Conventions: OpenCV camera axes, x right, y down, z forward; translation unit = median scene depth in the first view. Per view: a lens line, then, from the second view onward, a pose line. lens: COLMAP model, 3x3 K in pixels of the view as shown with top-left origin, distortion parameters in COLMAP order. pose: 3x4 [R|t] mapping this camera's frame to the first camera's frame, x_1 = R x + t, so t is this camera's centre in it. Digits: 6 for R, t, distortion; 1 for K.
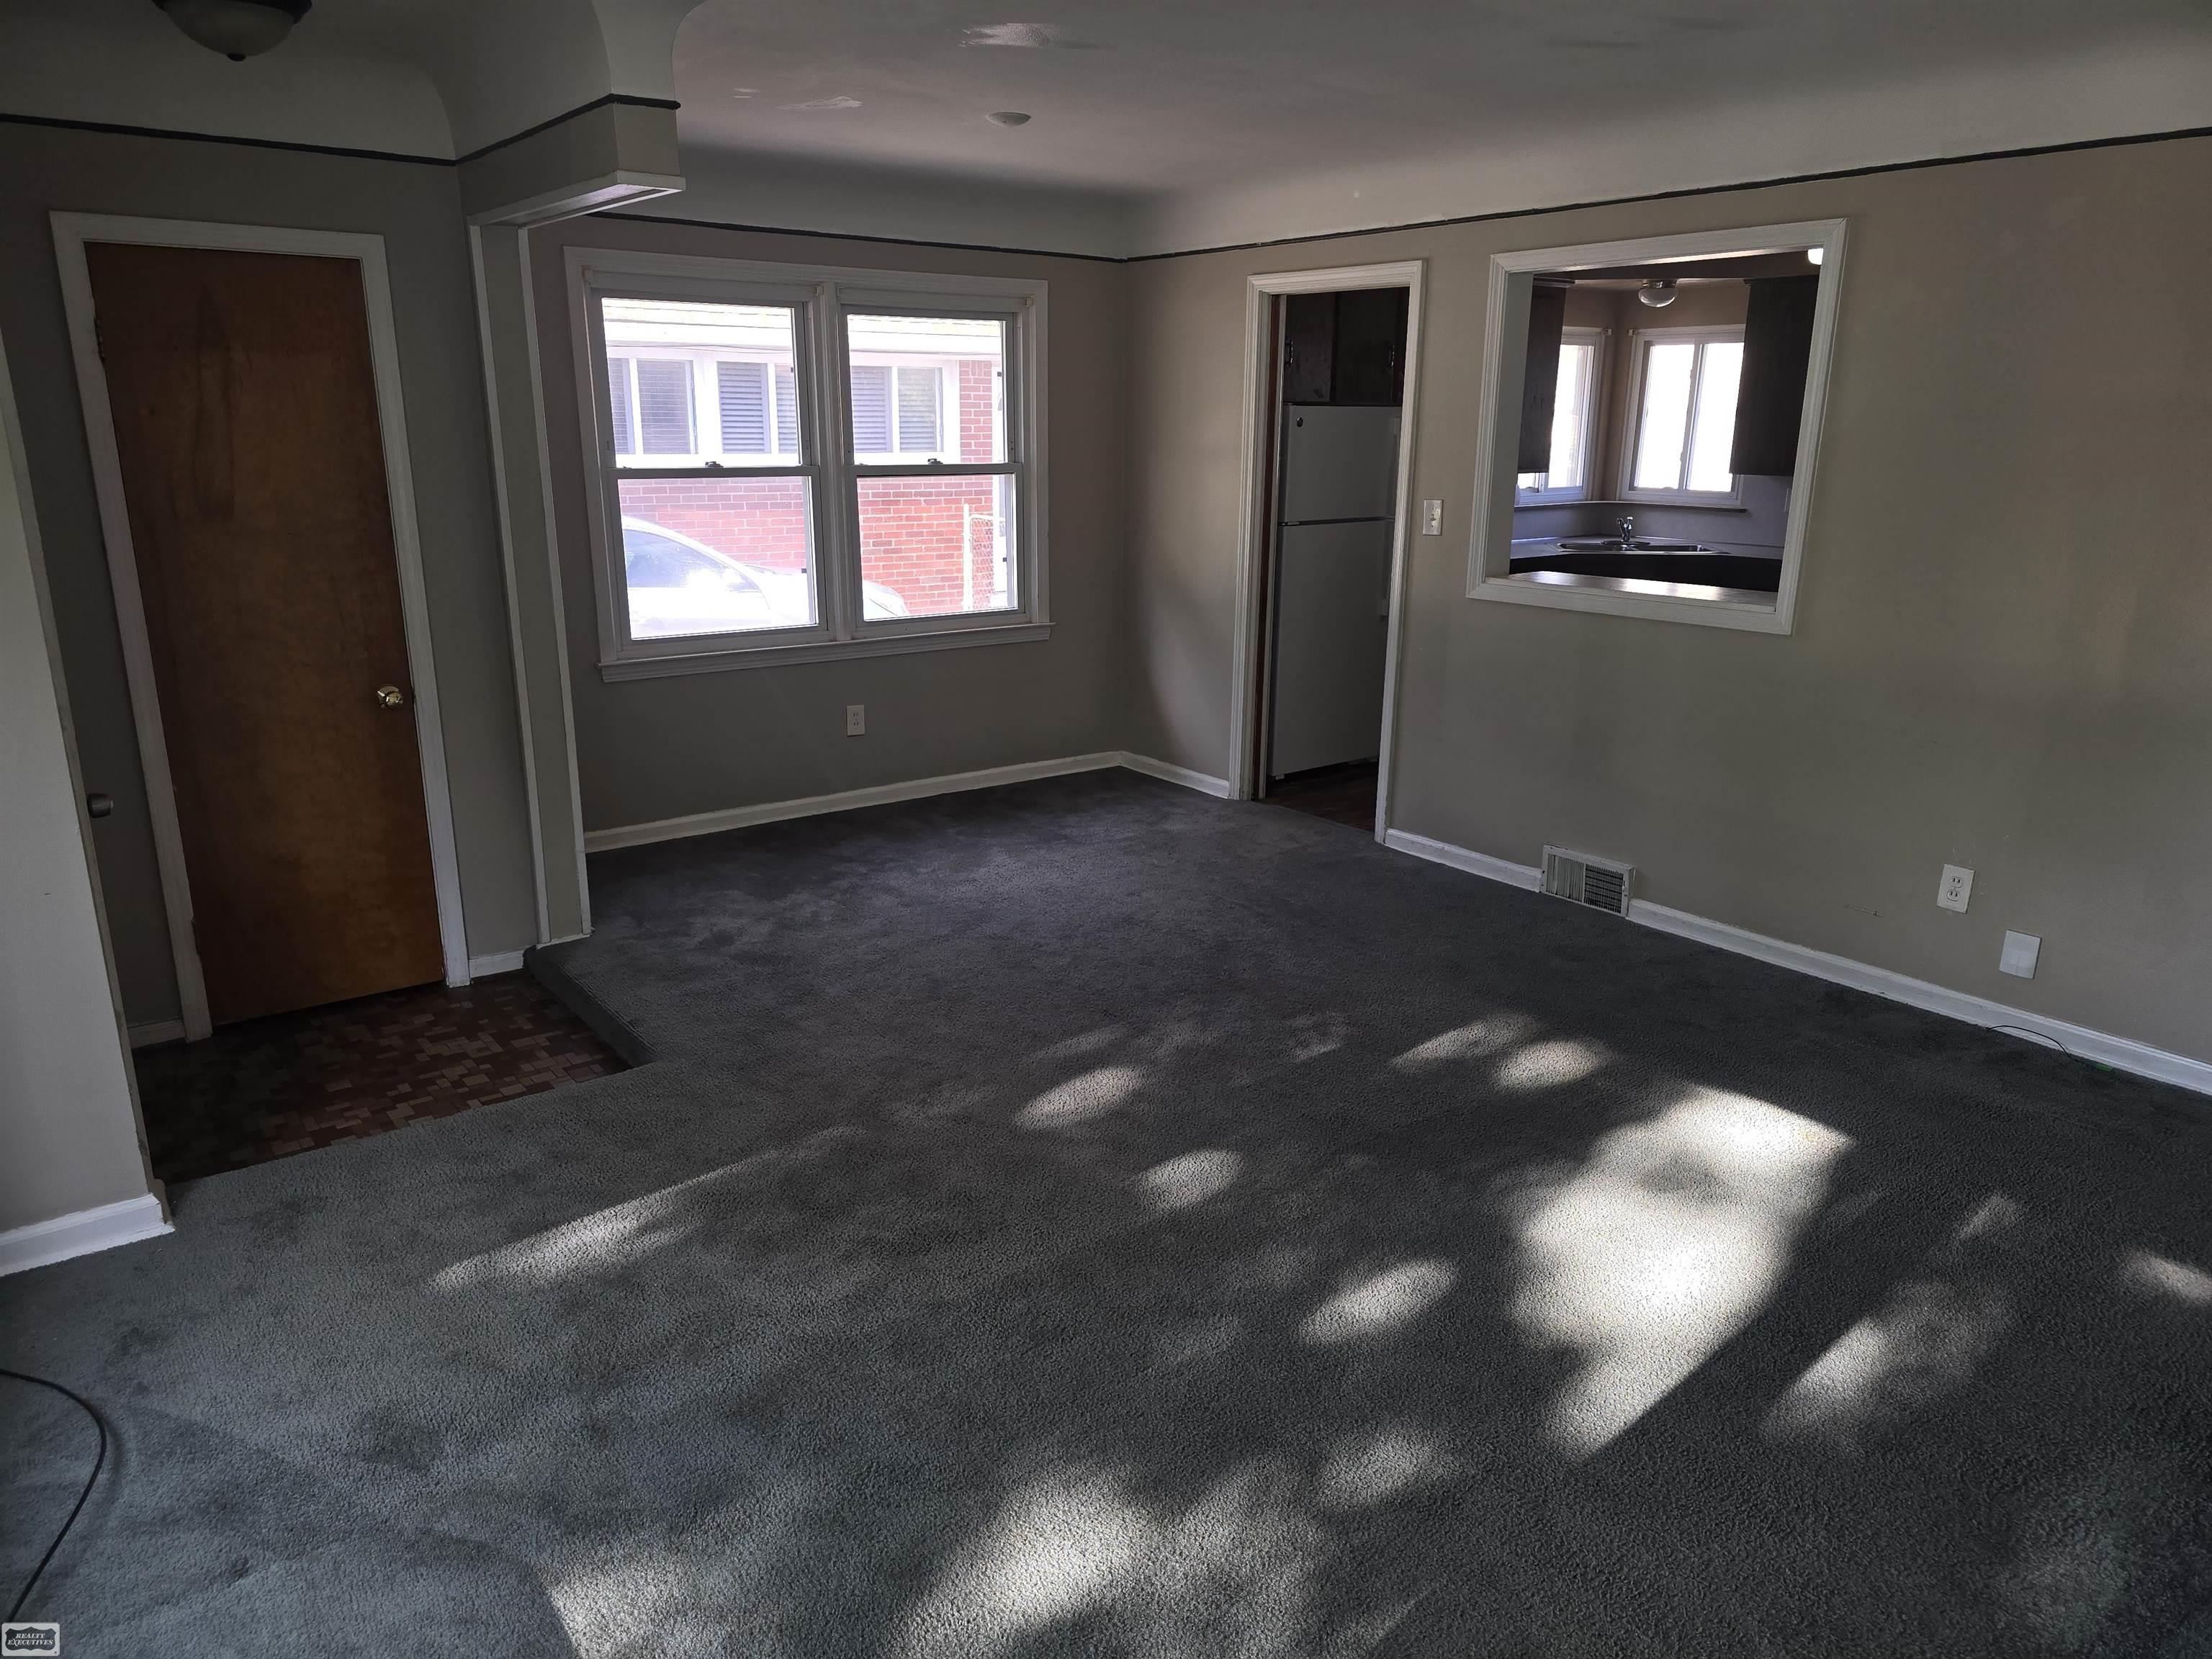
lens RADIAL K [[1484.7, 0, 1031.2], [0, 1484.7, 854.3], [0, 0, 1]] dist [0.144617, -0.200217]
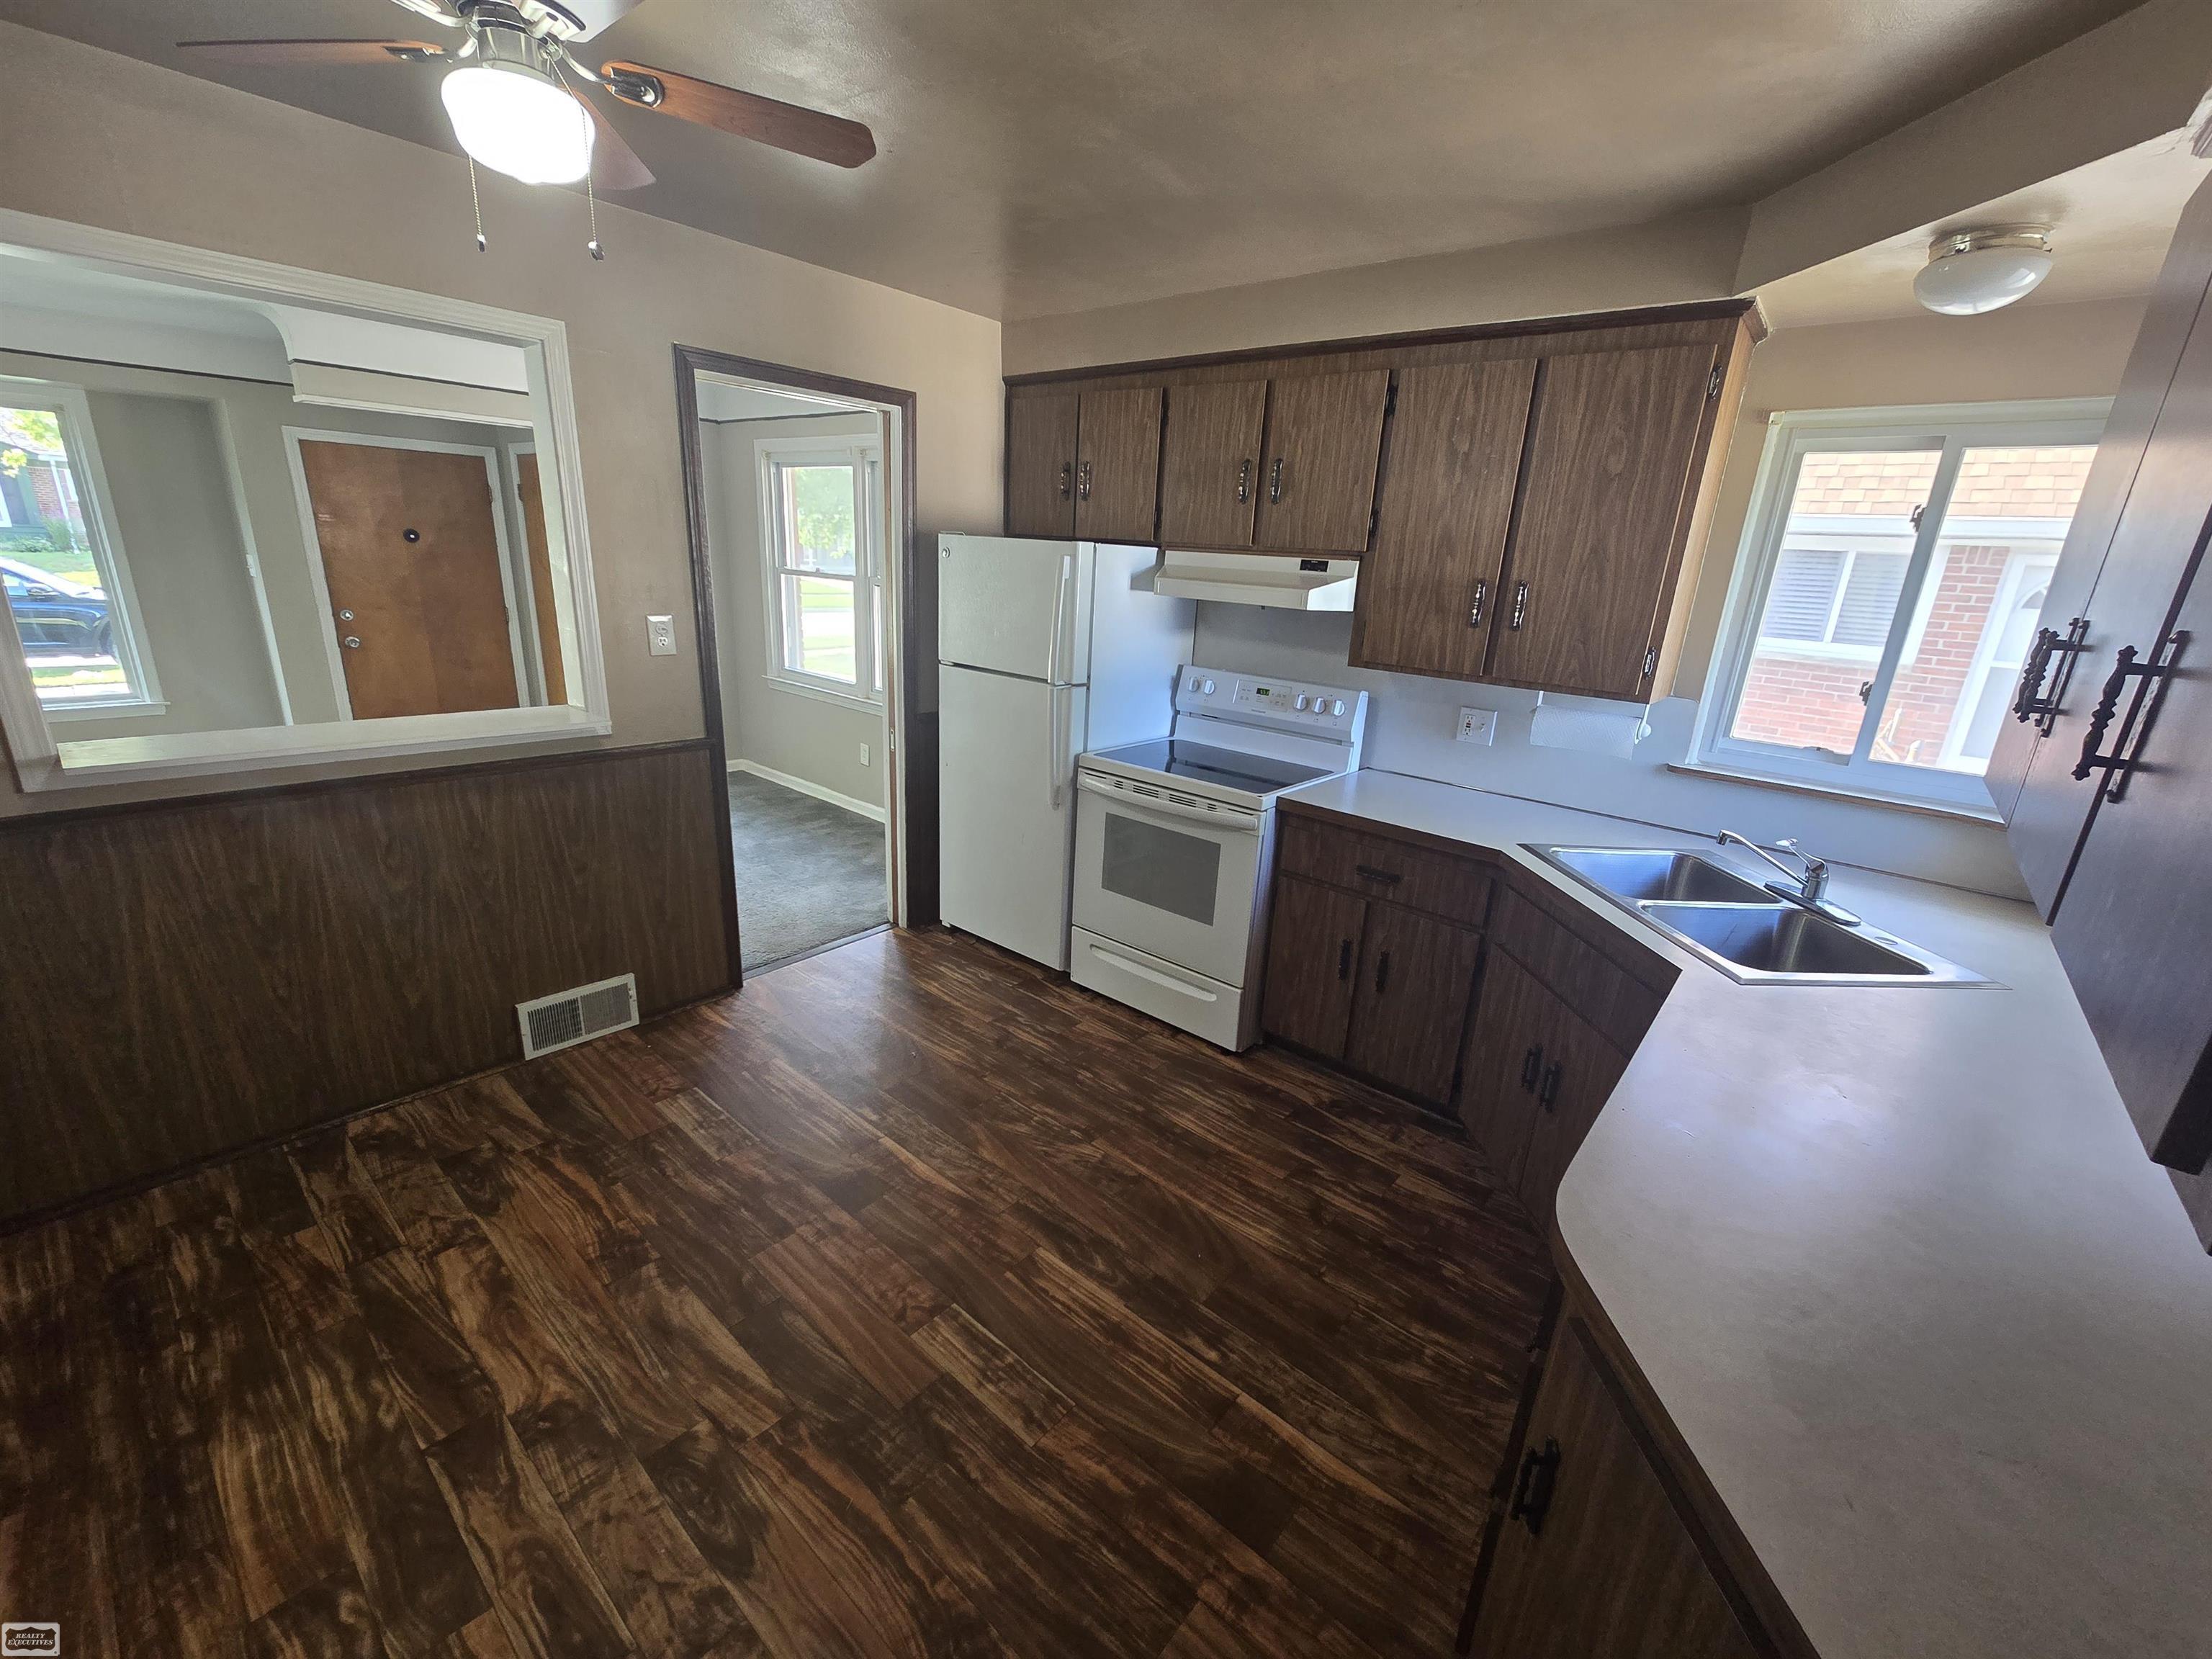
lens RADIAL K [[891.2, 0, 1106.0], [0, 891.2, 829.5], [0, 0, 1]] dist [-0.000207, -0.000157]
pose [[0.224297, 0.294602, -0.928924, 1.085757], [-0.330708, 0.919657, 0.211811, -0.409317], [0.916692, 0.259694, 0.303703, 1.420271]]
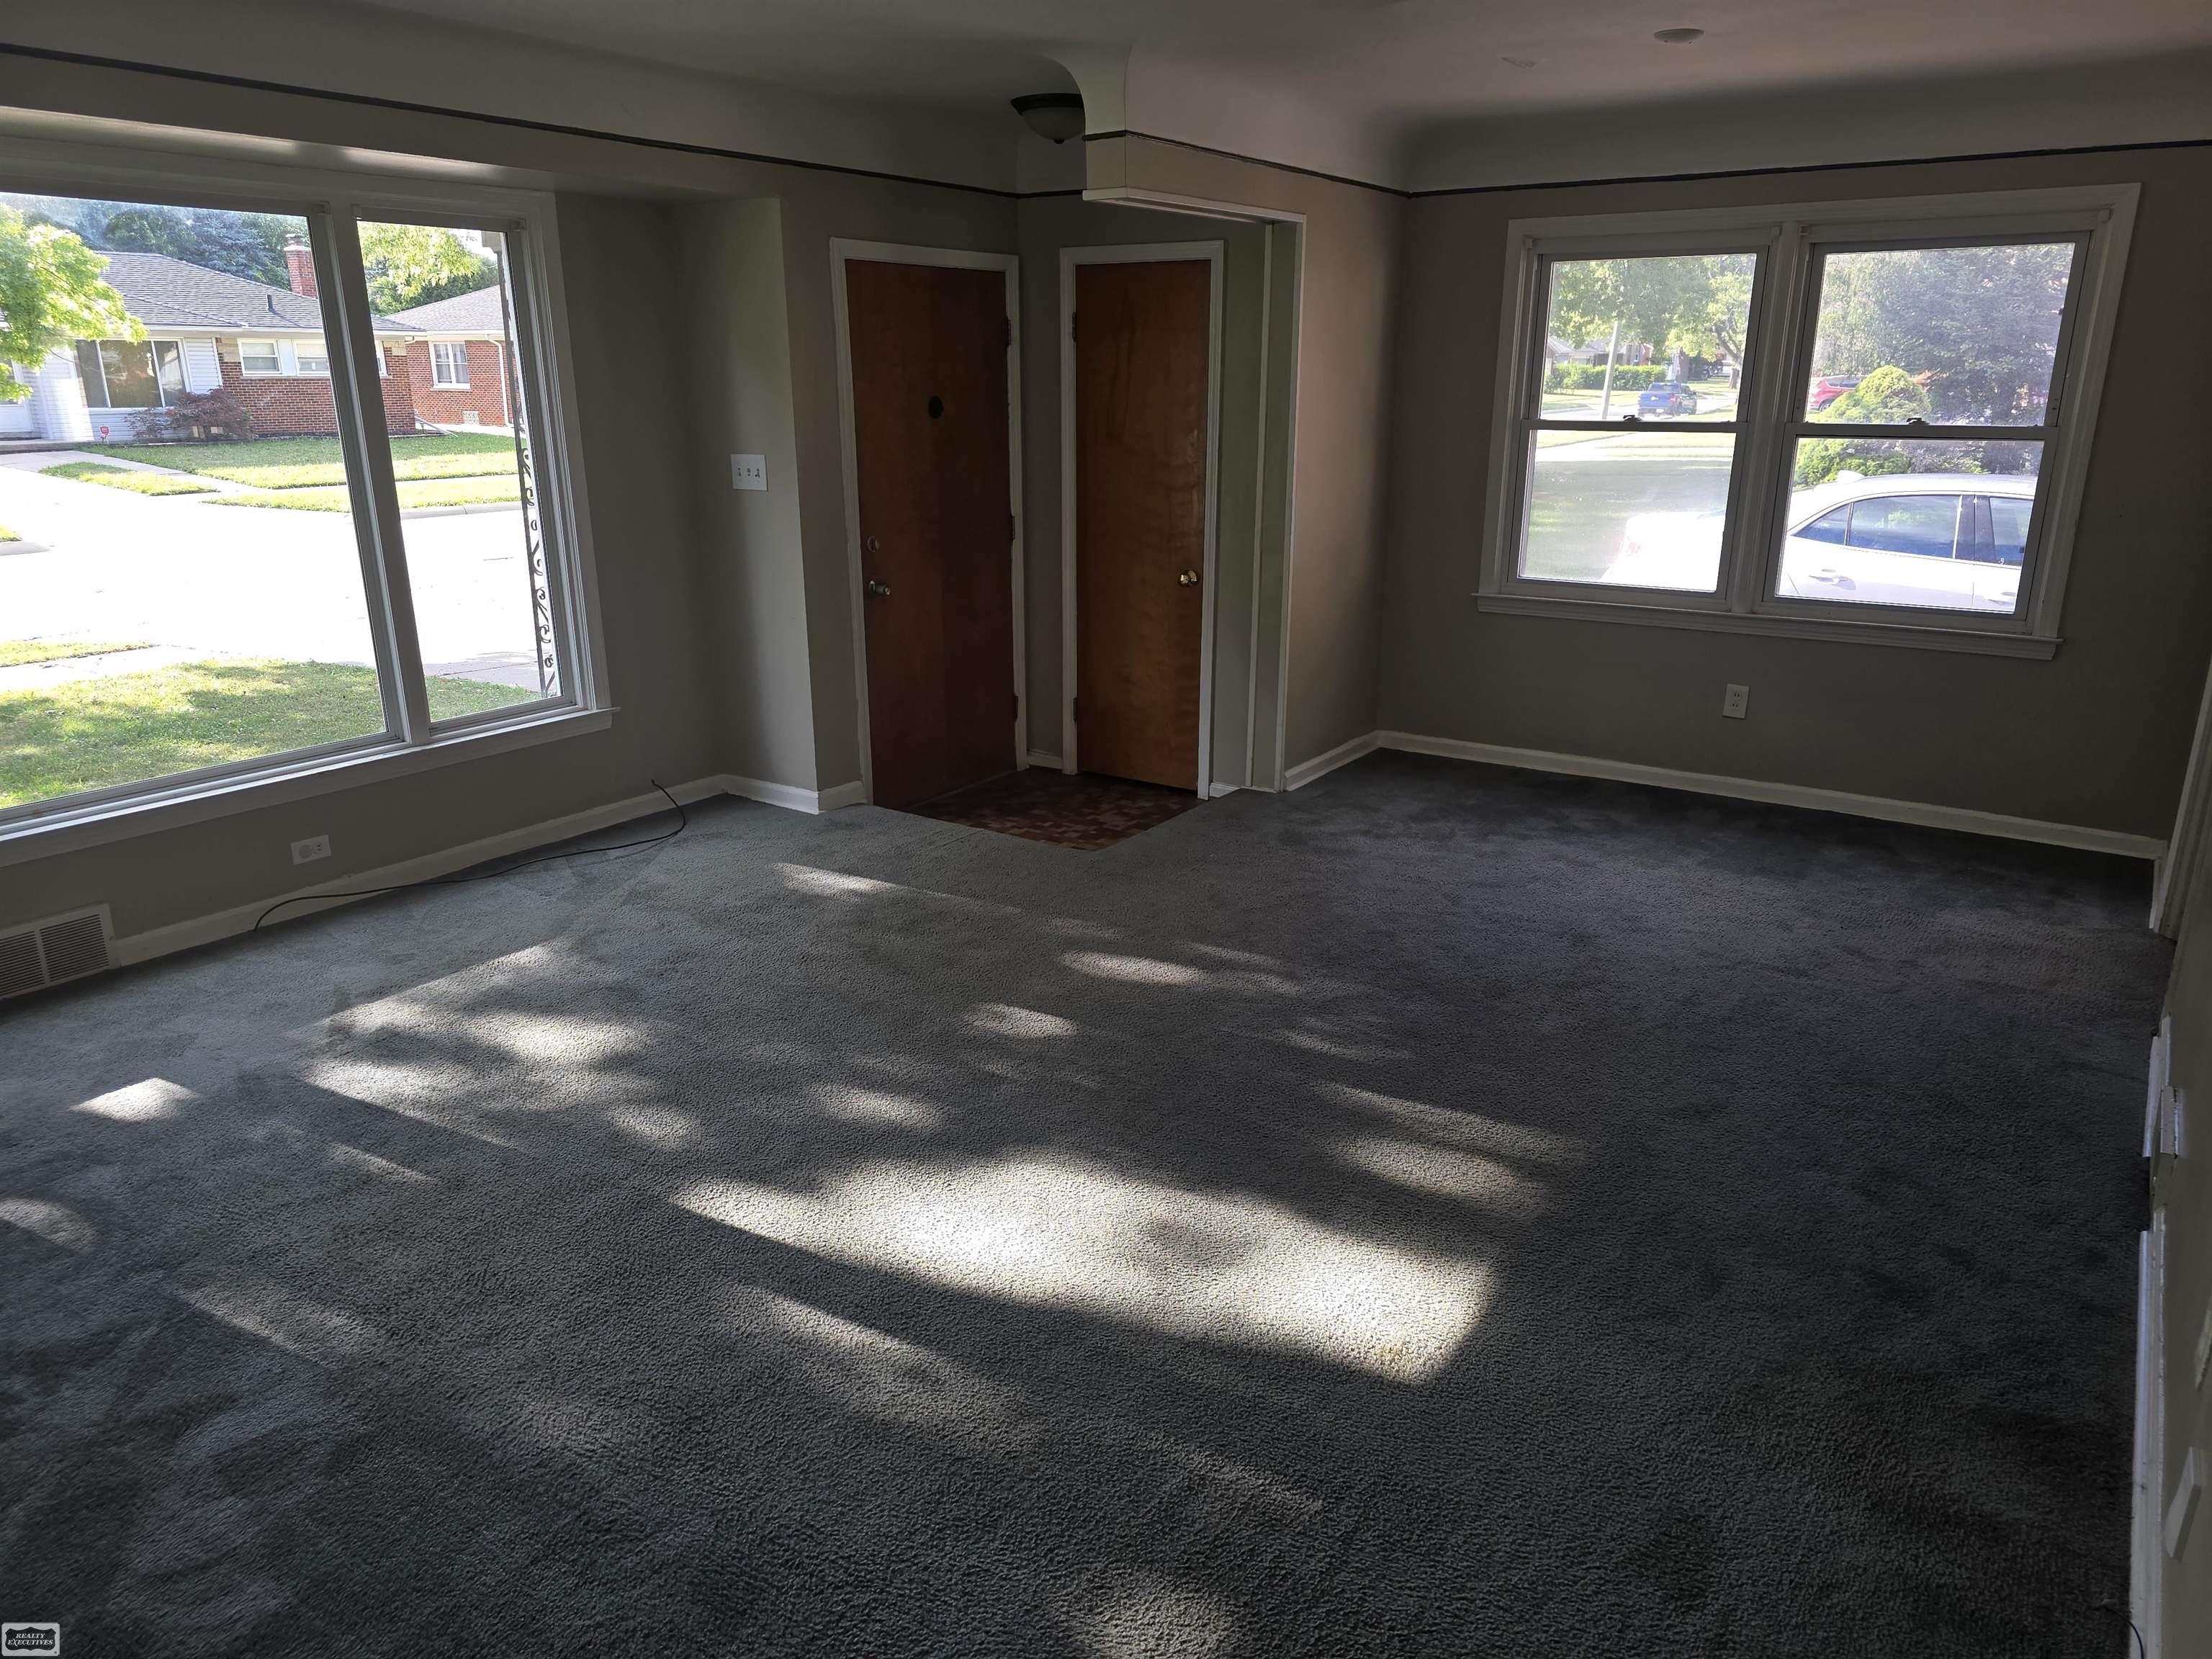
lens RADIAL K [[1465.0, 0, 1106.0], [0, 1465.0, 829.5], [0, 0, 1]] dist [0.032991, -0.001192]
pose [[0.337835, 0.276107, -0.899796, 0.857802], [-0.265840, 0.945070, 0.190188, -0.124177], [0.902882, 0.174950, 0.392678, 0.453215]]
